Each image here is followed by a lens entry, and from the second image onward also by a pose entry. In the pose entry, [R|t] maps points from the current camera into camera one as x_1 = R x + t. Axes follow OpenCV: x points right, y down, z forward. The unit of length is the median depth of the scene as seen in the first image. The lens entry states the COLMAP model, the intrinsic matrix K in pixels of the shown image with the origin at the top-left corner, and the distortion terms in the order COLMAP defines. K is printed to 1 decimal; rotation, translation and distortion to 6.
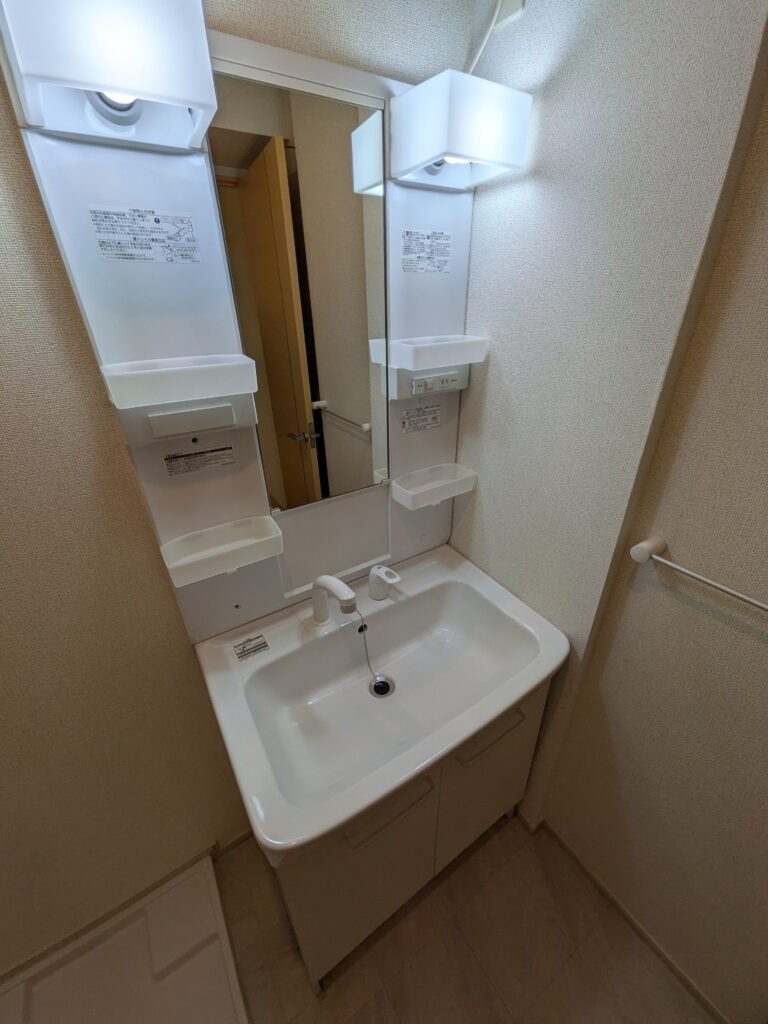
lens RADIAL K [[404.8, 0, 382.5], [0, 404.8, 512.2], [0, 0, 1]] dist [0.002855, -0.000094]
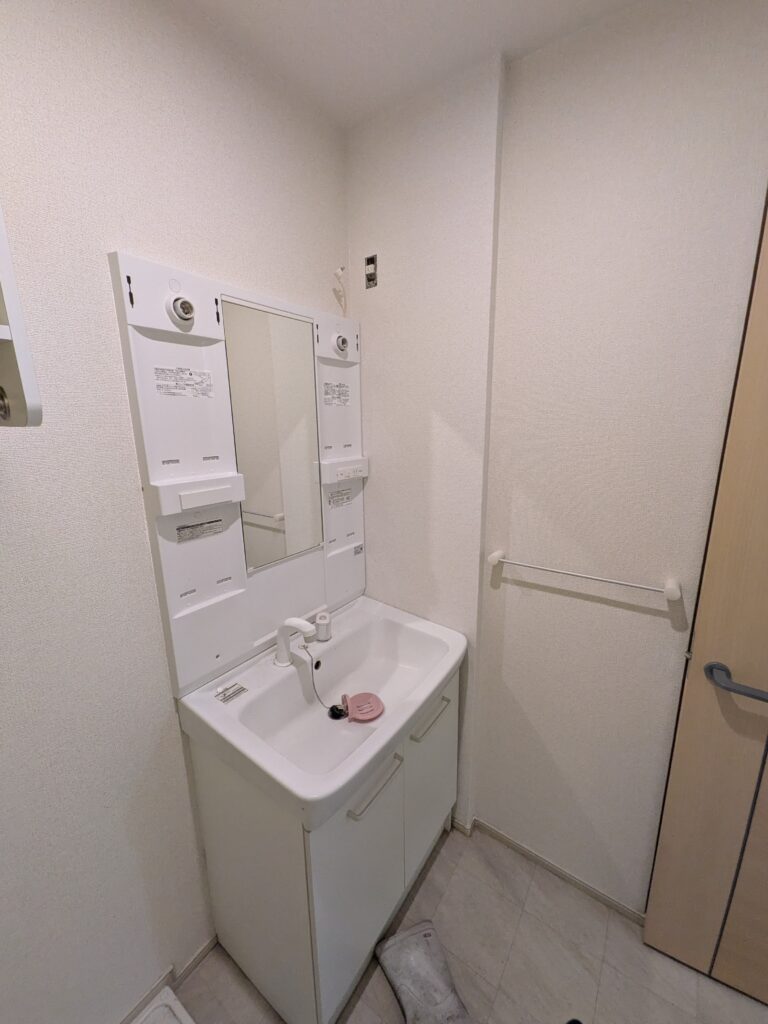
lens RADIAL K [[405.5, 0, 384.2], [0, 405.5, 514.0], [0, 0, 1]] dist [0.000613, 0.000153]
pose [[0.928424, -0.077699, 0.363308, -0.311258], [0.171257, 0.957301, -0.232908, 0.196795], [-0.329698, 0.278456, 0.902087, -0.342794]]
